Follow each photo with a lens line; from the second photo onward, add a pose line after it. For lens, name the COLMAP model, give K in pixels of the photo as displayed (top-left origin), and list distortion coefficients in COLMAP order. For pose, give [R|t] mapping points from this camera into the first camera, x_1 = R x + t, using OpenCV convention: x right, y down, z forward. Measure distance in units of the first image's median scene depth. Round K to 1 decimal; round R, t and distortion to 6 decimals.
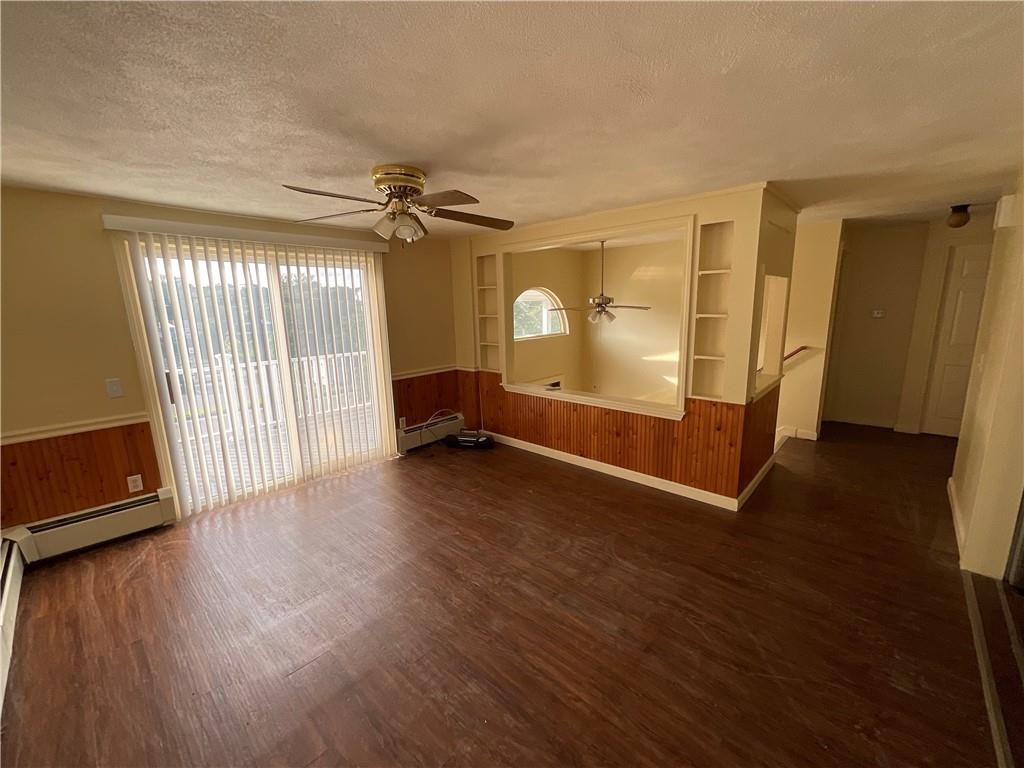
lens RADIAL K [[416.7, 0, 509.5], [0, 416.7, 383.6], [0, 0, 1]] dist [-0.002651, 0.001880]
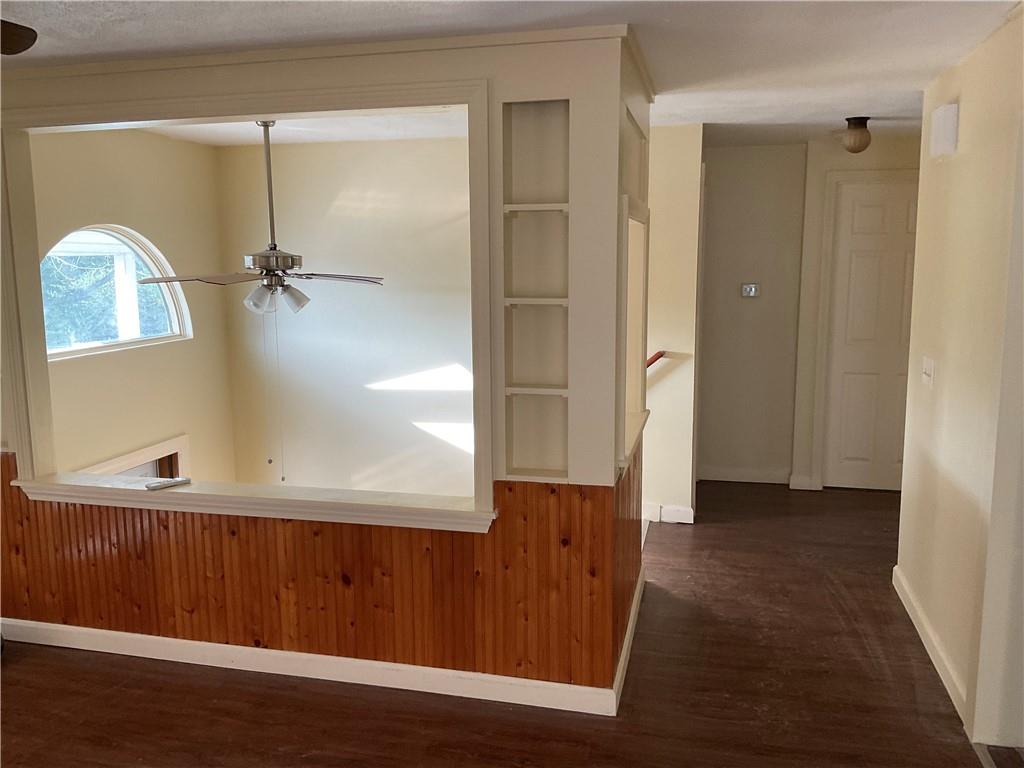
lens RADIAL K [[857.5, 0, 514.3], [0, 857.5, 384.4], [0, 0, 1]] dist [0.016646, -0.038951]
pose [[0.870297, -0.055076, 0.489438, -0.003701], [0.079919, 0.996350, -0.029991, -0.034187], [-0.486000, 0.065217, 0.871522, 0.152643]]
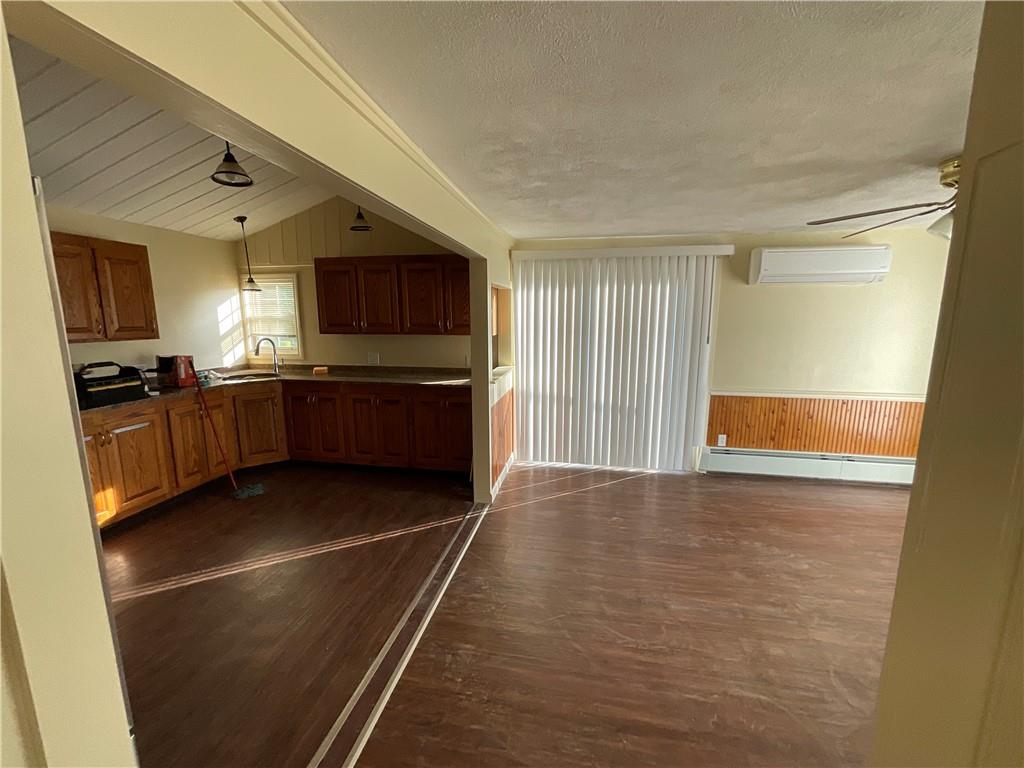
lens RADIAL K [[416.7, 0, 512.7], [0, 416.7, 386.4], [0, 0, 1]] dist [-0.002651, 0.001880]
pose [[-0.835114, 0.112733, -0.538401, 0.659006], [-0.084213, 0.941035, 0.327661, -0.169635], [0.543592, 0.318975, -0.776378, 0.832866]]
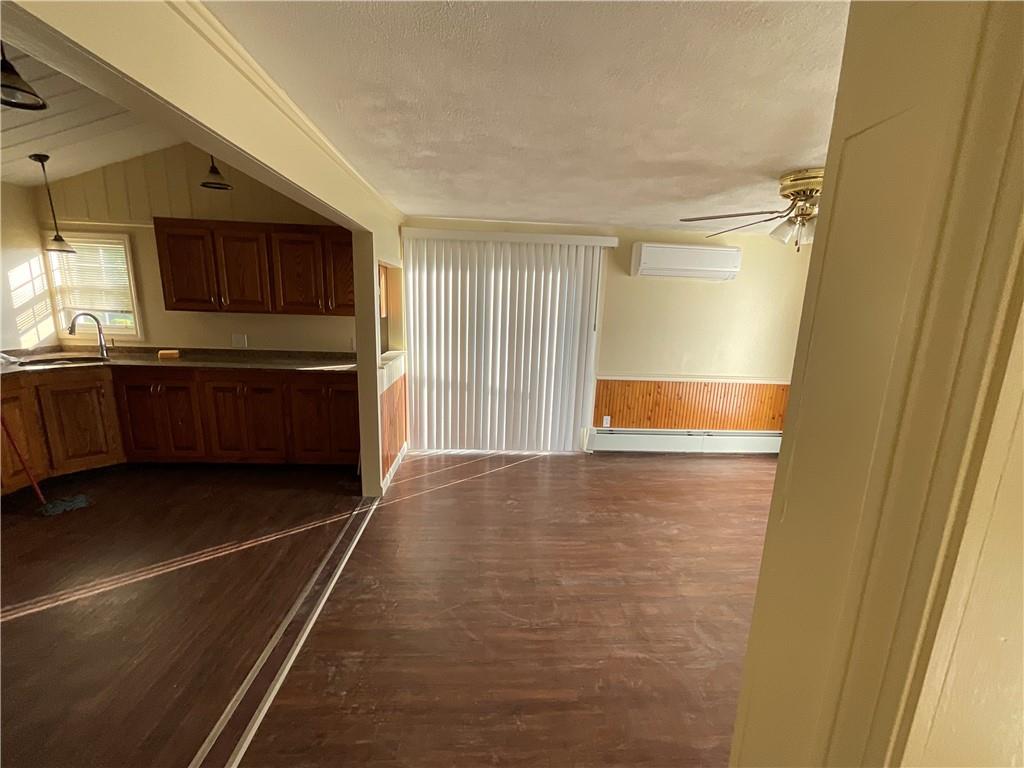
lens RADIAL K [[416.7, 0, 513.8], [0, 416.7, 388.2], [0, 0, 1]] dist [-0.002651, 0.001880]
pose [[-0.676568, 0.143033, -0.722355, 0.639669], [-0.158038, 0.929893, 0.332148, -0.160720], [0.719222, 0.338880, -0.606531, 0.820415]]
